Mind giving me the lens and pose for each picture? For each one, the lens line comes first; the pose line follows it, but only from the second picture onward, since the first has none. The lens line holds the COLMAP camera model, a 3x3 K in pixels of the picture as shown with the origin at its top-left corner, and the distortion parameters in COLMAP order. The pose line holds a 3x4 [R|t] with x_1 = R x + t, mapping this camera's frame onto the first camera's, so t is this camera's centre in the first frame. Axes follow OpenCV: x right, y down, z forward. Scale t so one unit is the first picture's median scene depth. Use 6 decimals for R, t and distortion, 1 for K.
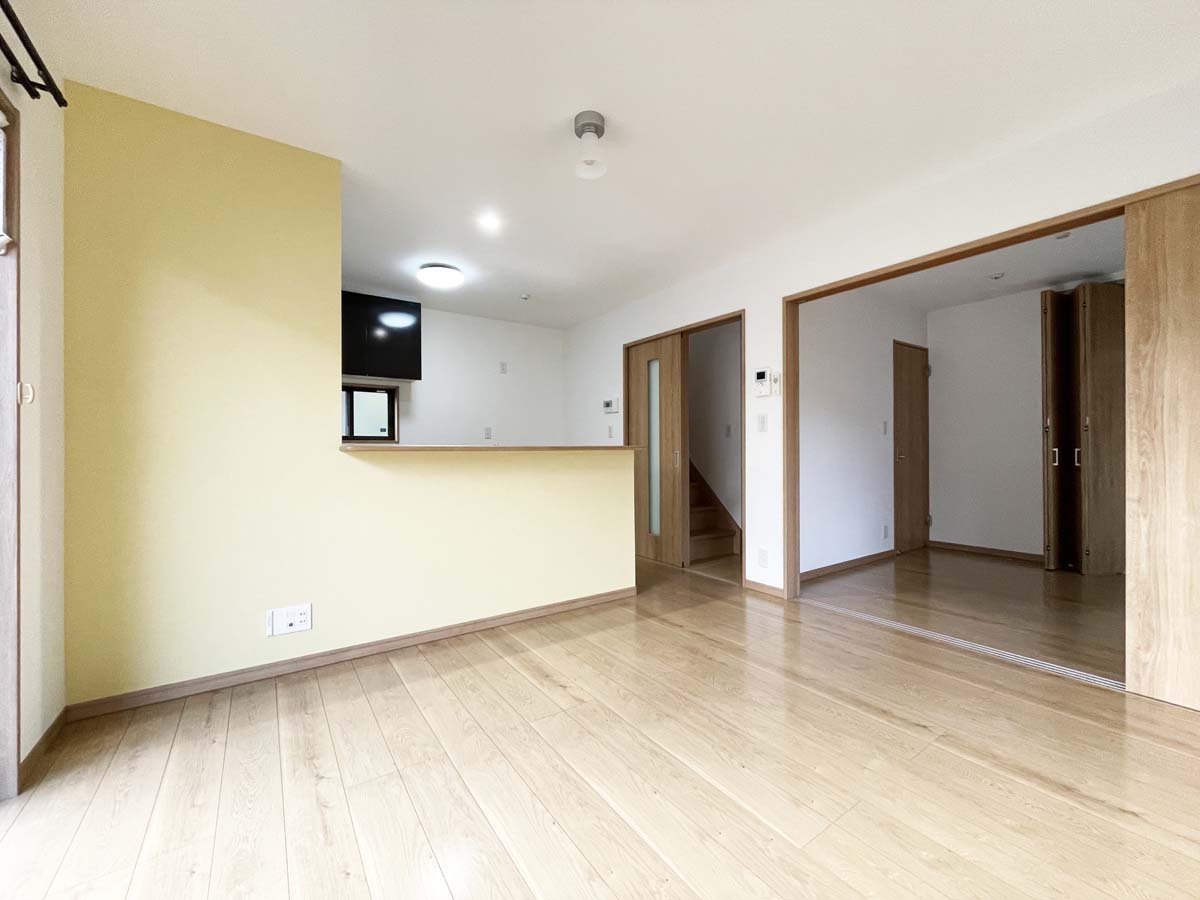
lens RADIAL K [[485.6, 0, 599.3], [0, 485.6, 451.1], [0, 0, 1]] dist [-0.001685, -0.000066]
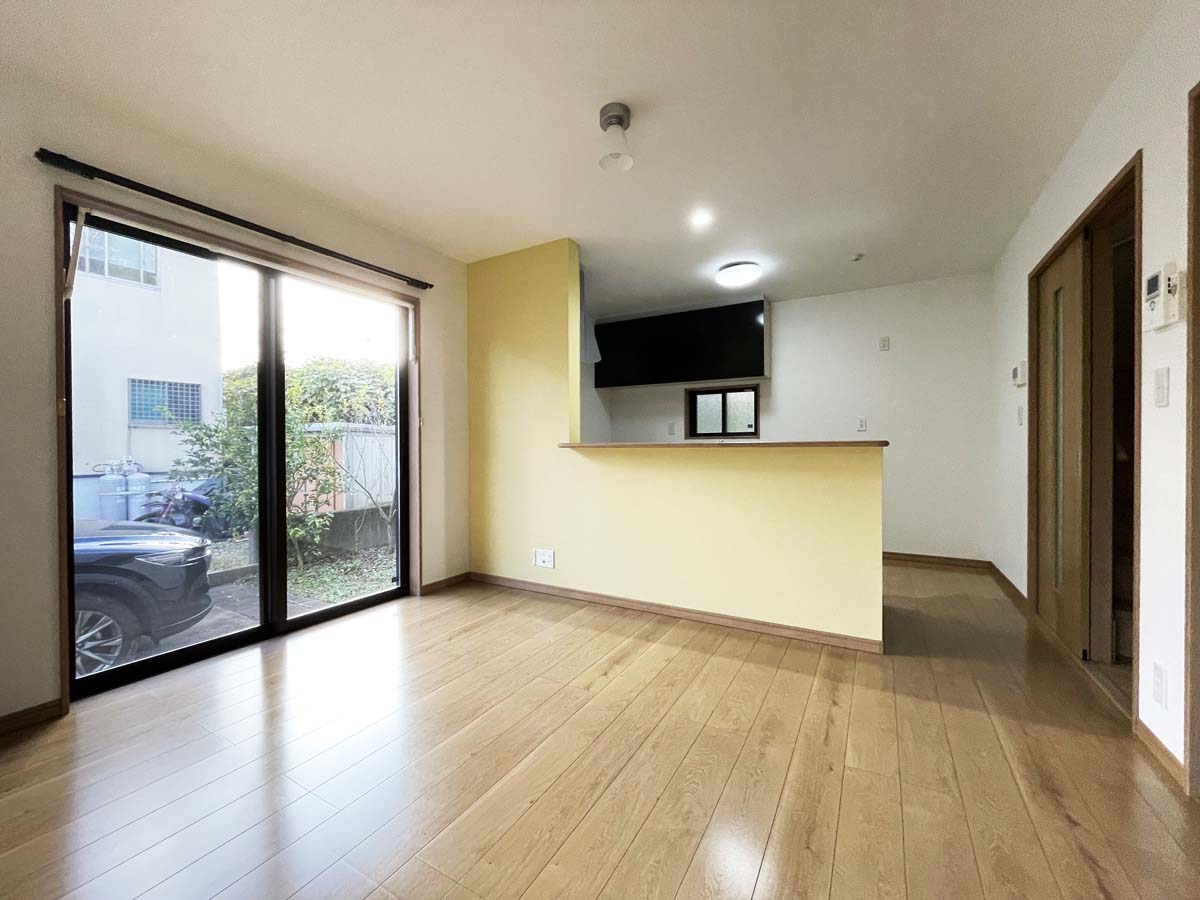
lens RADIAL K [[485.6, 0, 599.3], [0, 485.6, 451.1], [0, 0, 1]] dist [-0.001685, -0.000066]
pose [[0.425300, 0.012784, -0.904962, 0.550314], [0.002865, 0.999876, 0.015471, -0.007932], [0.905048, -0.009172, 0.425211, 0.348304]]
